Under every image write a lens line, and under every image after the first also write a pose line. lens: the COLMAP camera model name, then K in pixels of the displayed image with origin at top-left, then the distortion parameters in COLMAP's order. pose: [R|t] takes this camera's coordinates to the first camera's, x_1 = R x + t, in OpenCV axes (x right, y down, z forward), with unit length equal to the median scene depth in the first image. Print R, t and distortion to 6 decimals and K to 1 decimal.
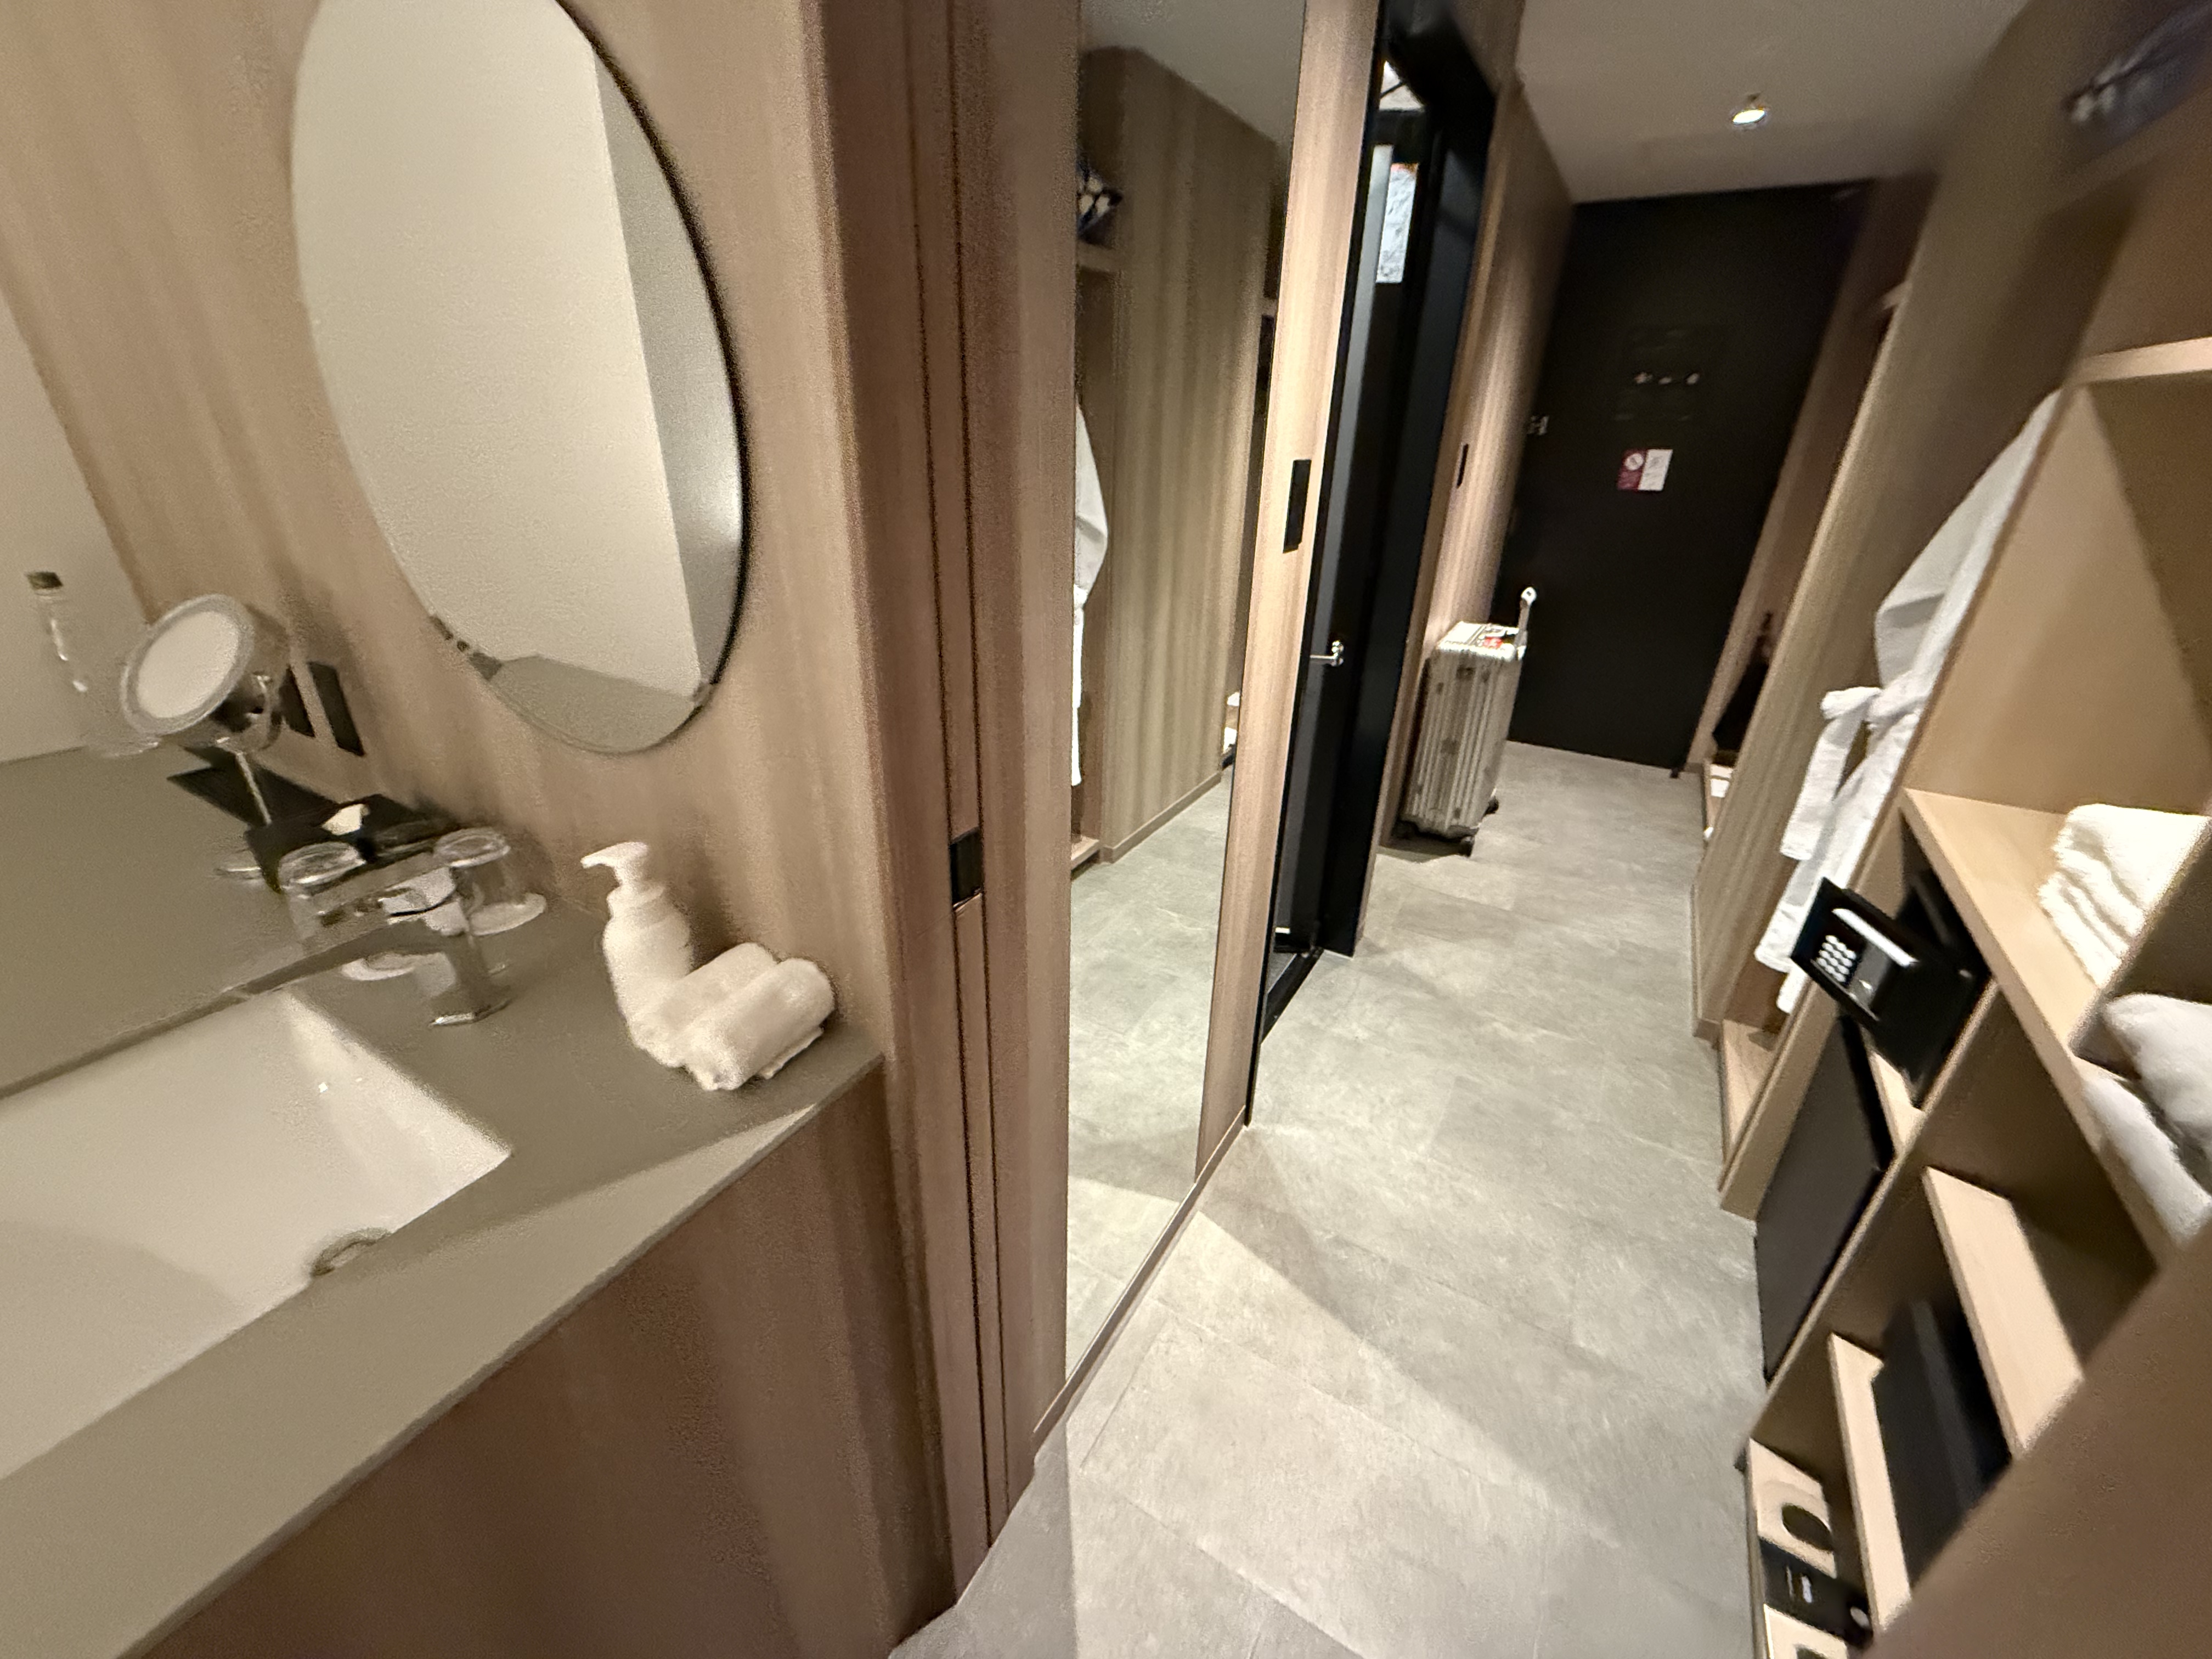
lens RADIAL K [[881.0, 0, 1106.0], [0, 881.0, 829.5], [0, 0, 1]] dist [-0.000995, -0.000078]
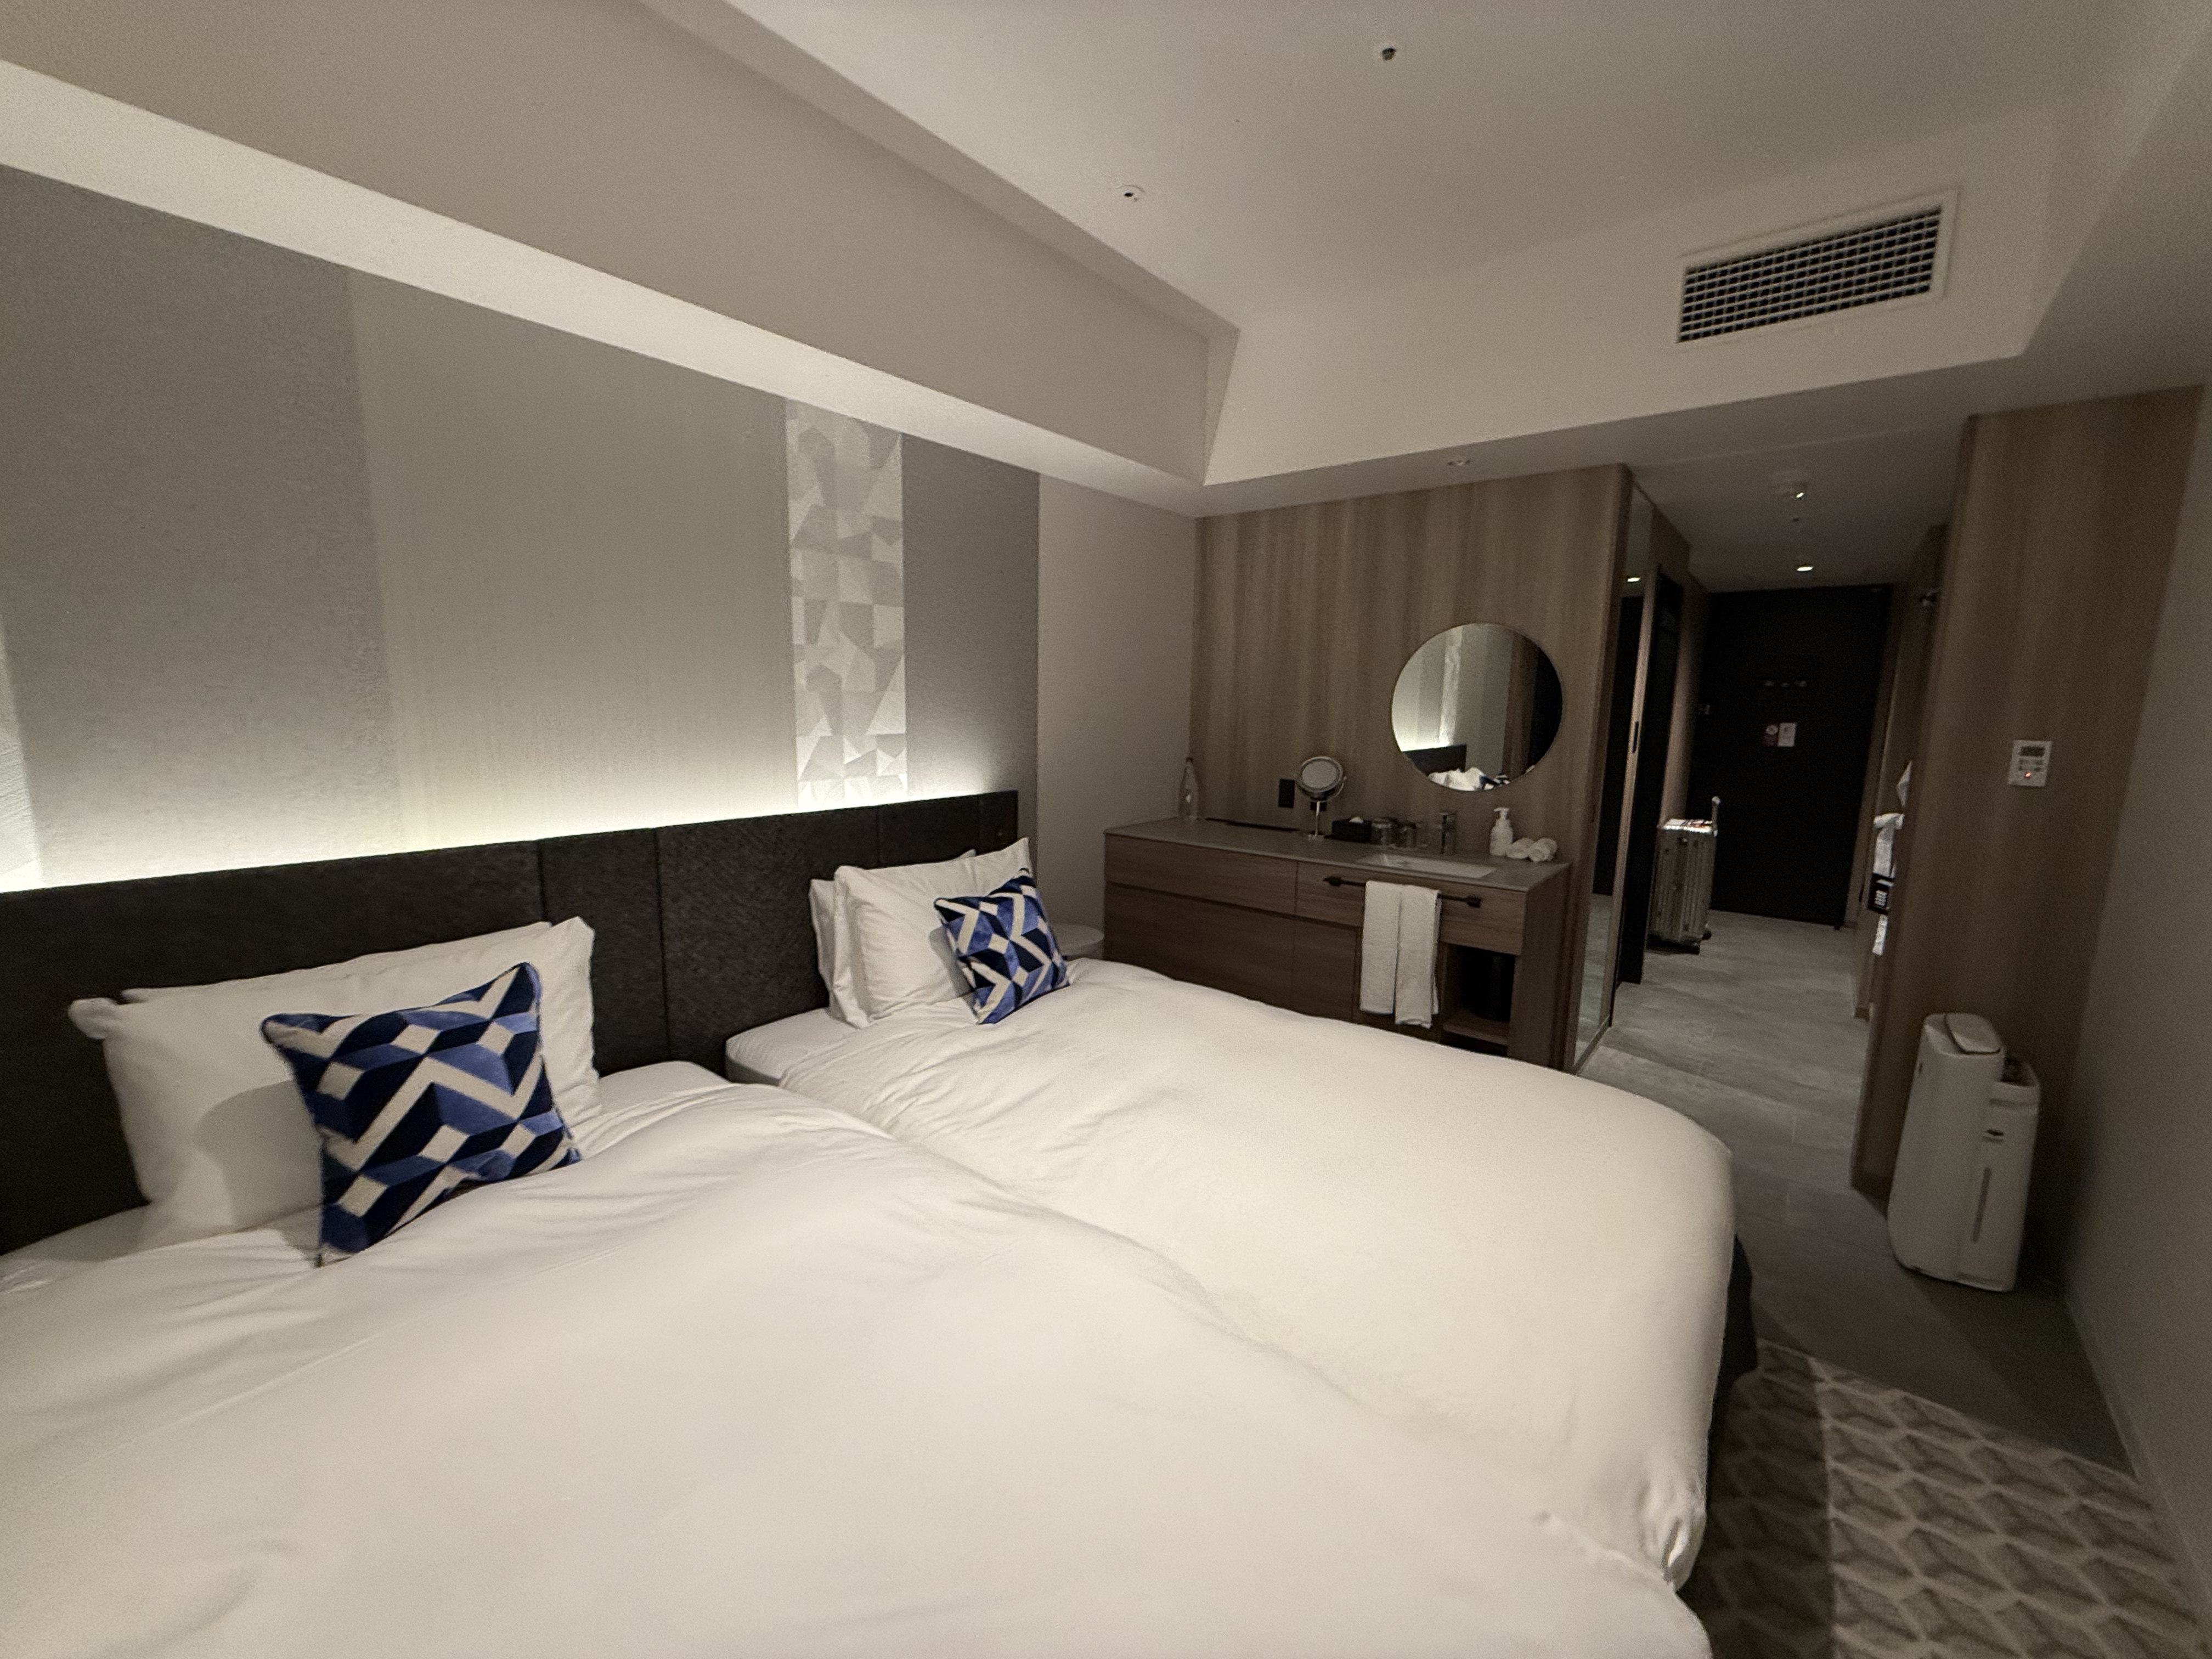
lens RADIAL K [[881.0, 0, 1106.0], [0, 881.0, 829.5], [0, 0, 1]] dist [-0.000995, -0.000078]
pose [[0.989271, 0.015681, -0.145248, -0.449222], [-0.057438, 0.955904, -0.288007, 0.353335], [0.134327, 0.293260, 0.946549, -0.773656]]
